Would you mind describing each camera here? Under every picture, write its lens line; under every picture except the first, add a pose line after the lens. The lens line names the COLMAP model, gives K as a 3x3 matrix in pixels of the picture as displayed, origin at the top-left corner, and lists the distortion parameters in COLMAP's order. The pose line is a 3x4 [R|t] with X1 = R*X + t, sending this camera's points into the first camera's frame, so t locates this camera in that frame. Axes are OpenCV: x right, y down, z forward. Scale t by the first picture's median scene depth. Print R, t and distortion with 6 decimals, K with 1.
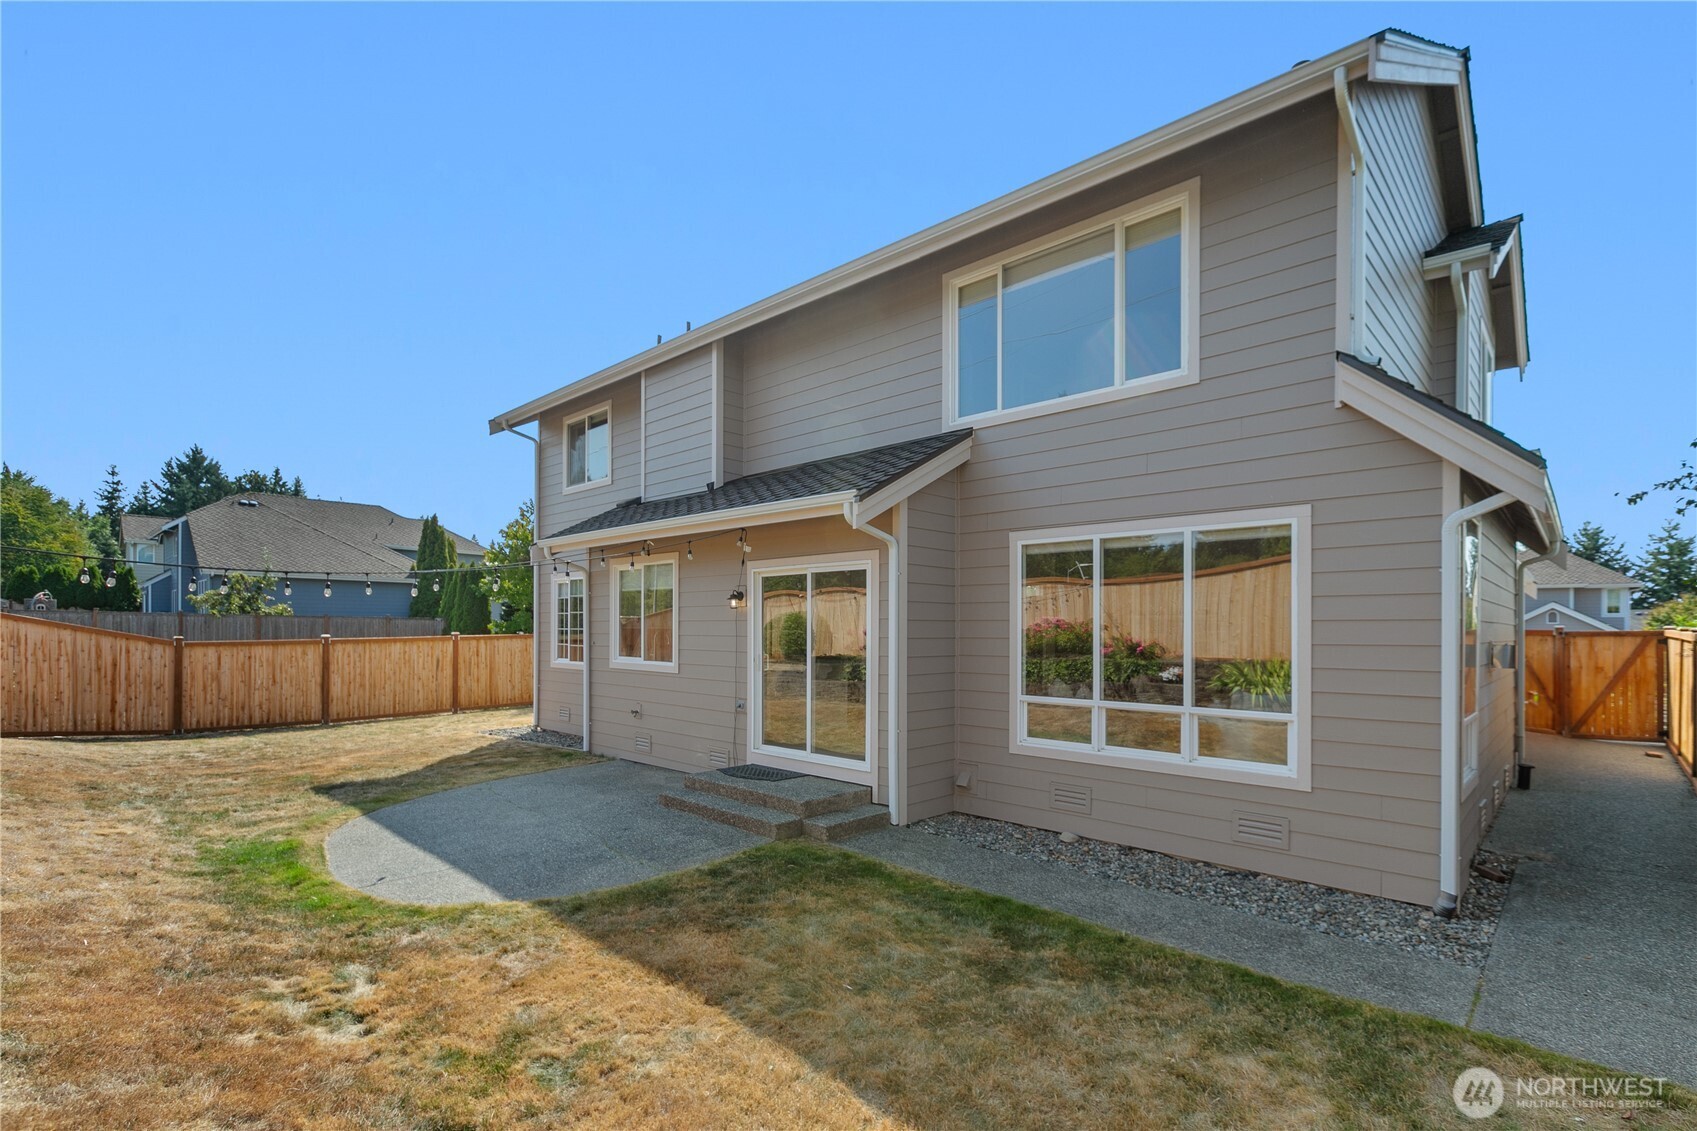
lens RADIAL K [[784.8, 0, 843.8], [0, 784.8, 625.9], [0, 0, 1]] dist [0.000393, 0.000340]
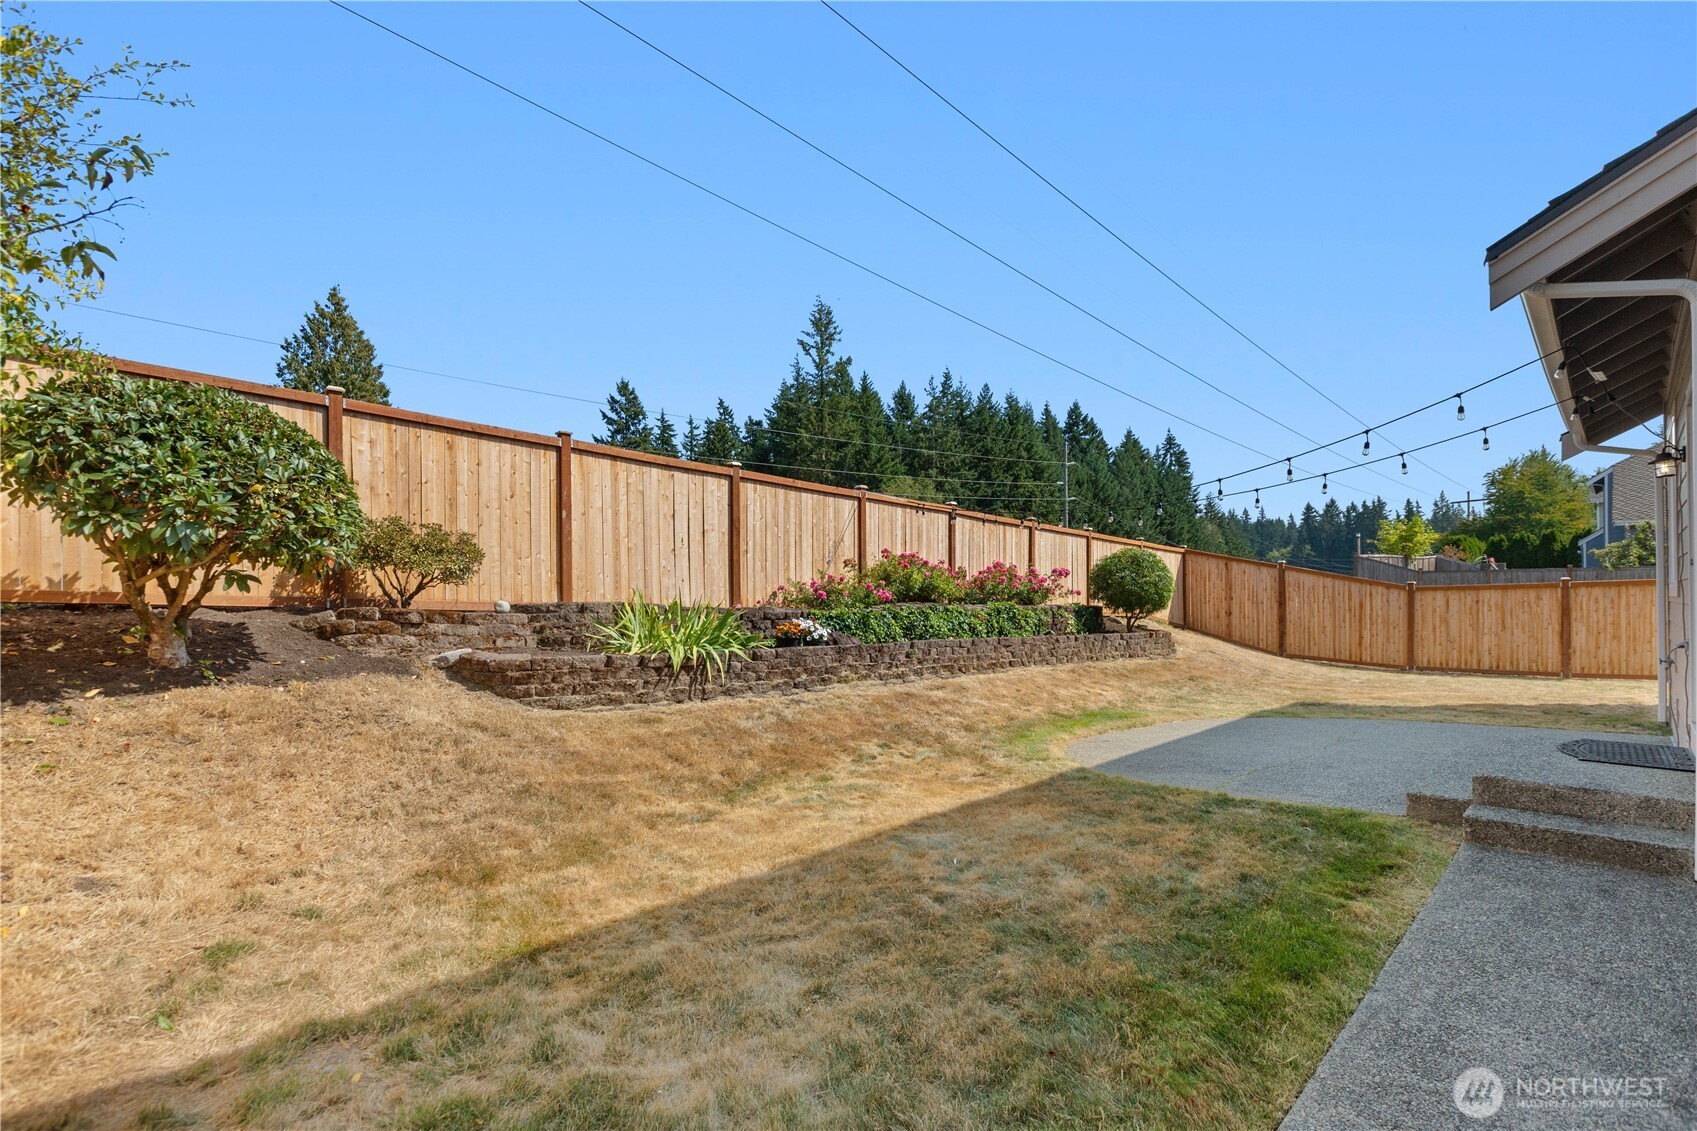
lens RADIAL K [[769.1, 0, 846.2], [0, 769.1, 593.0], [0, 0, 1]] dist [-0.001715, 0.000444]
pose [[-0.002575, -0.013275, -0.999909, 0.460702], [0.011972, 0.999840, -0.013305, 0.068325], [0.999925, -0.012005, -0.002415, 0.420400]]
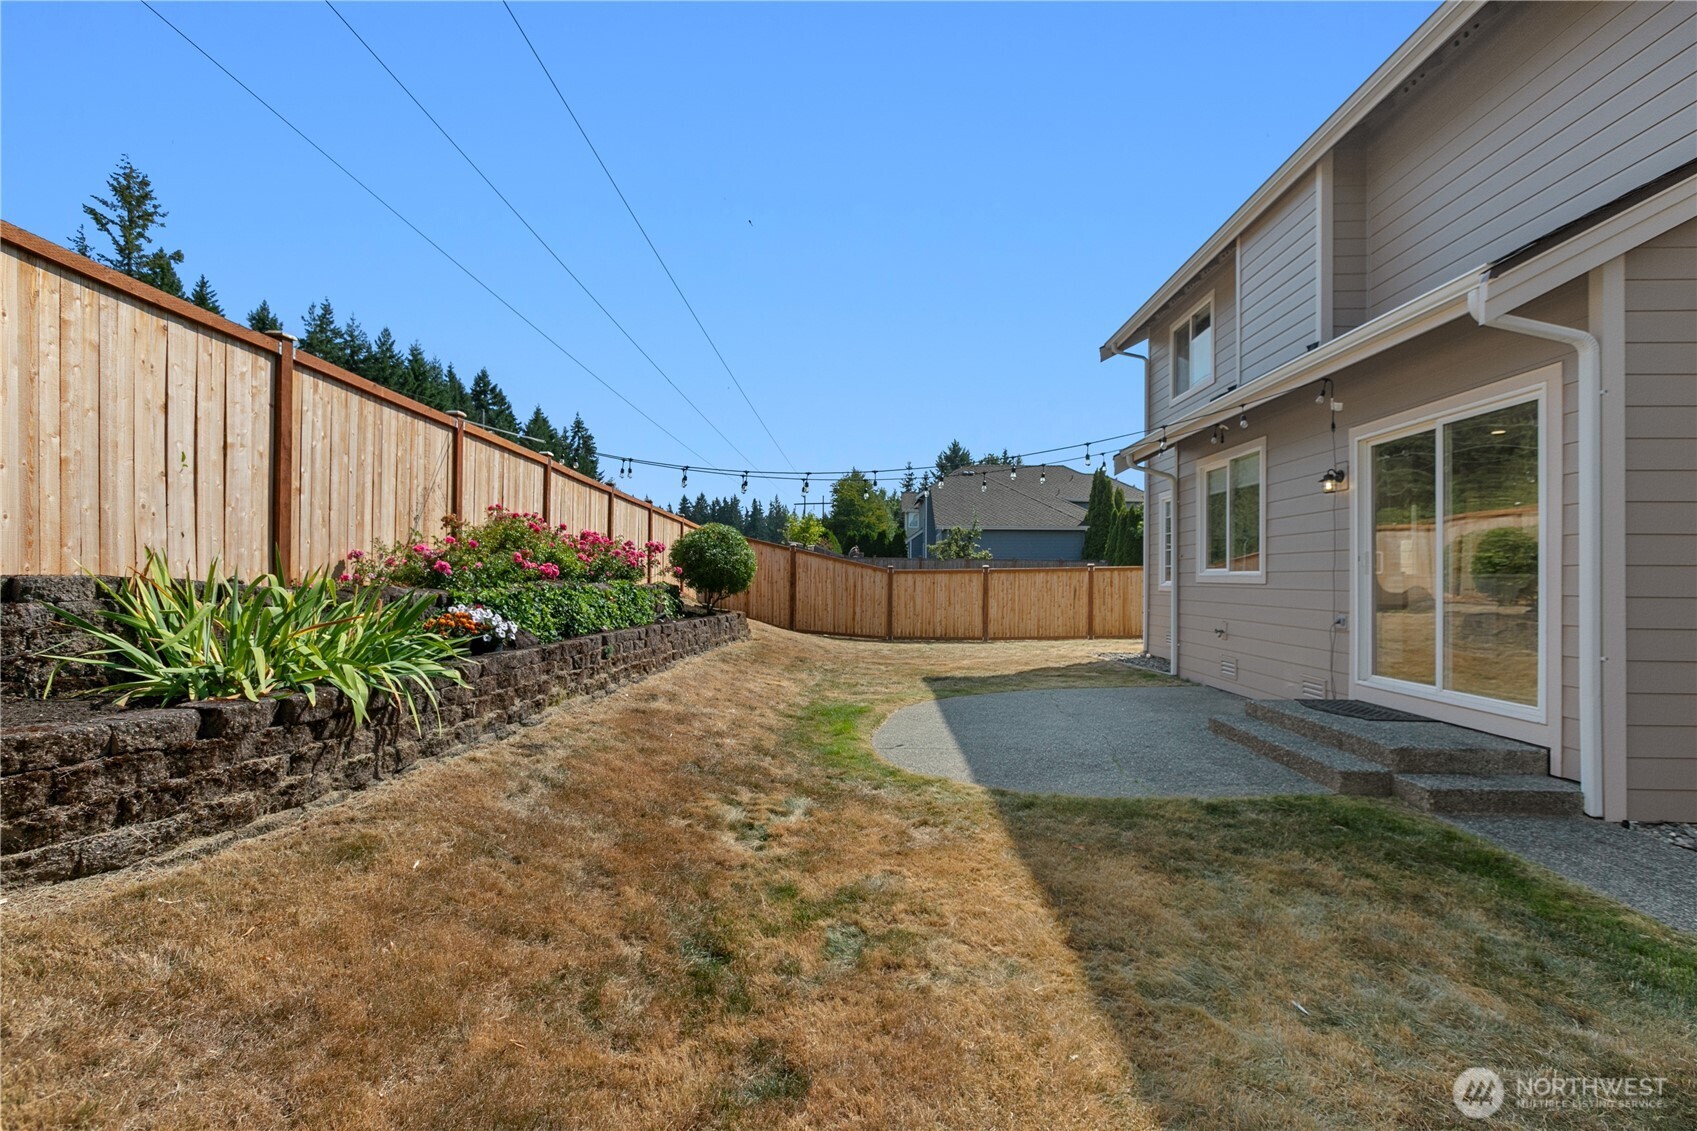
lens RADIAL K [[760.1, 0, 837.9], [0, 760.1, 567.6], [0, 0, 1]] dist [0.000962, 0.000538]
pose [[0.664361, -0.008448, -0.747364, 0.100009], [-0.000854, 0.999927, -0.012062, 0.063734], [0.747411, 0.008652, 0.664305, 0.167849]]
